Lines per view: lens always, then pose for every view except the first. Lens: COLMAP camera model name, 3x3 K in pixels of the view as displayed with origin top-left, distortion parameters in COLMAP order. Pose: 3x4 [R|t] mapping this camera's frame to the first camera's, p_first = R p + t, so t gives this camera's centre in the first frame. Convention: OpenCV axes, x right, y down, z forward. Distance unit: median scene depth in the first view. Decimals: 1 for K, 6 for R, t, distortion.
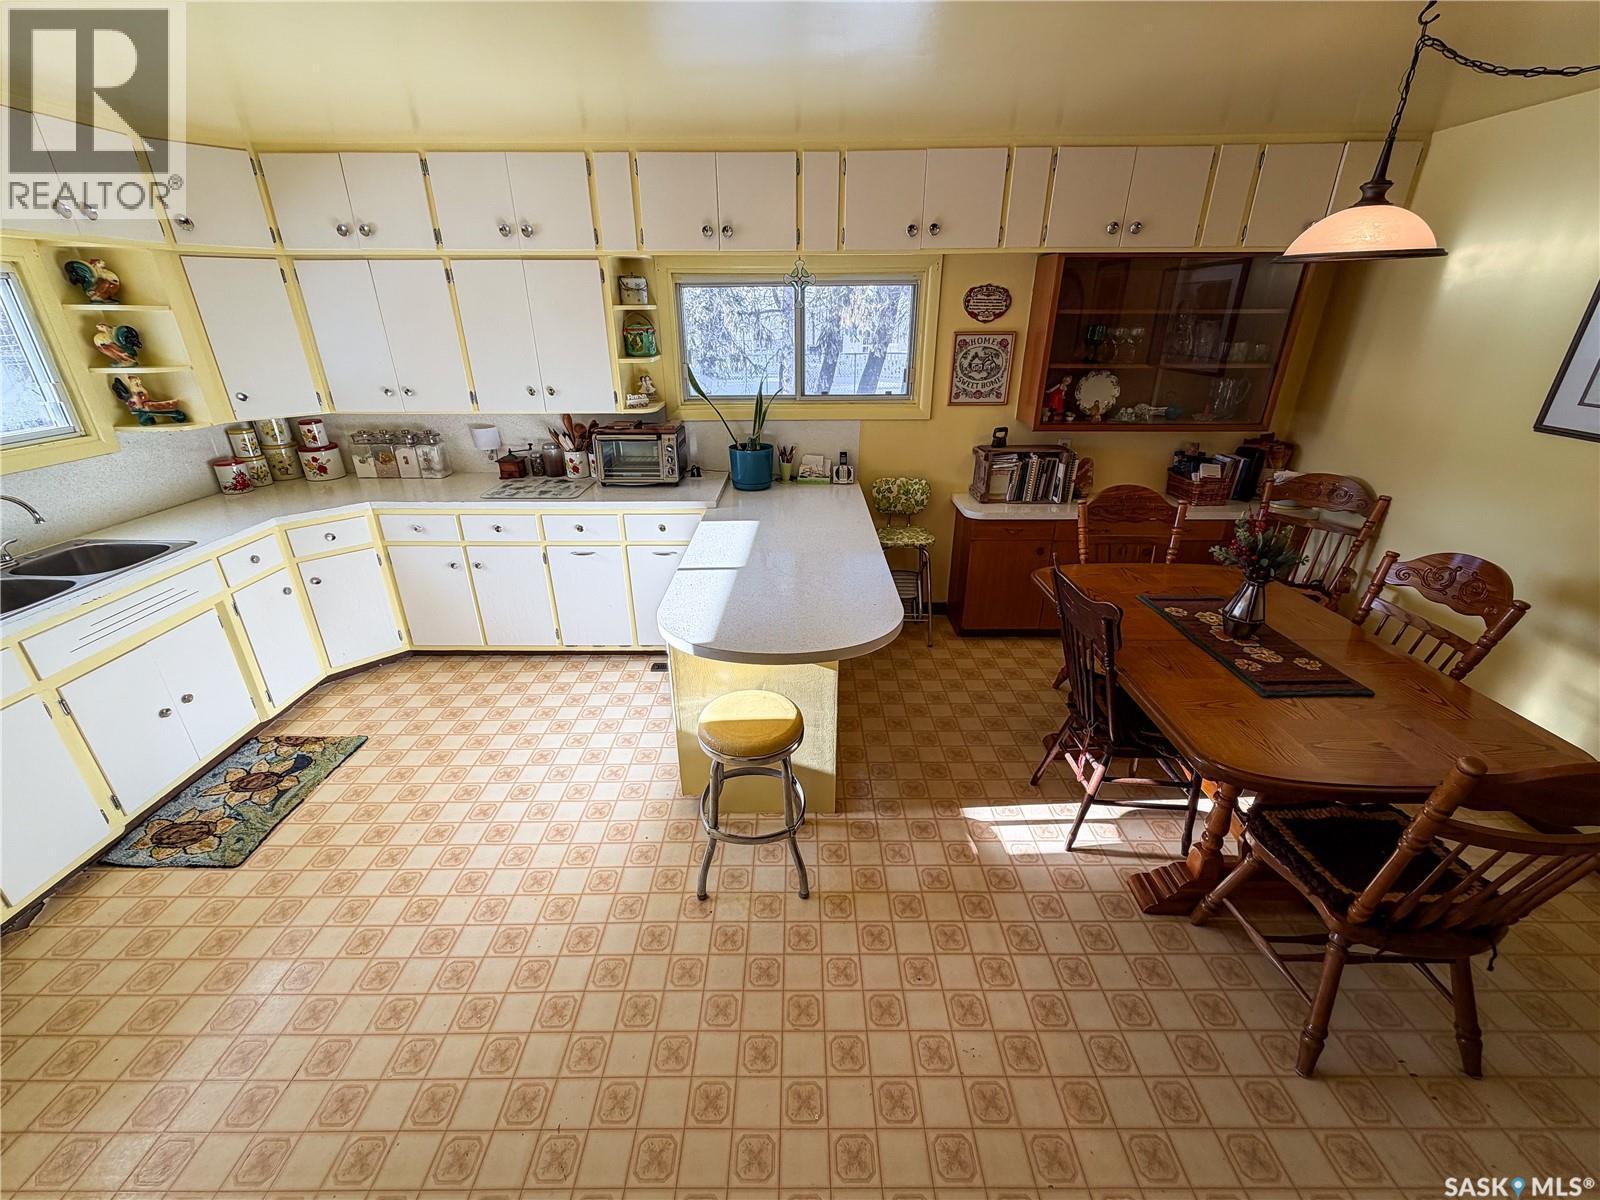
lens RADIAL K [[642.0, 0, 792.5], [0, 642.0, 597.7], [0, 0, 1]] dist [0.000011, -0.000396]
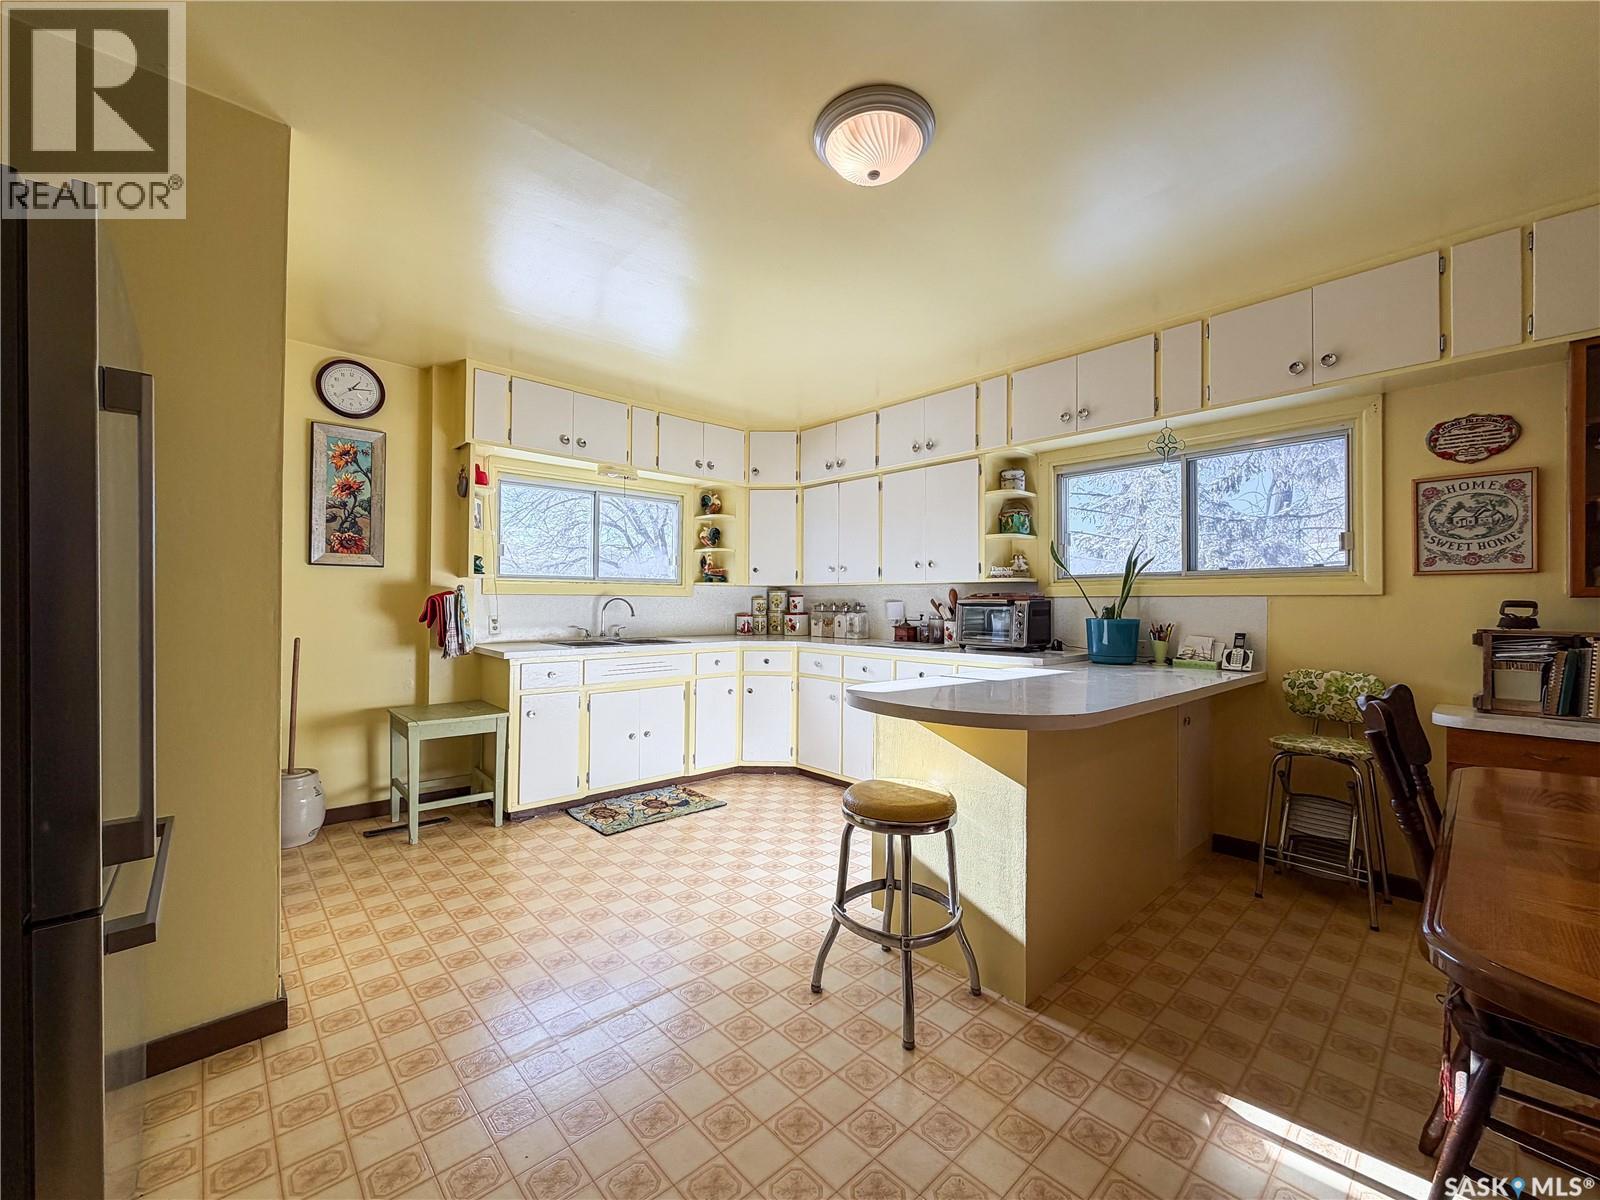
lens RADIAL K [[642.0, 0, 799.2], [0, 642.0, 600.1], [0, 0, 1]] dist [0.000011, -0.000396]
pose [[0.684823, 0.004014, -0.728698, 0.336769], [-0.304103, 0.910321, -0.280779, 0.153253], [0.662222, 0.413883, 0.624630, 0.129397]]
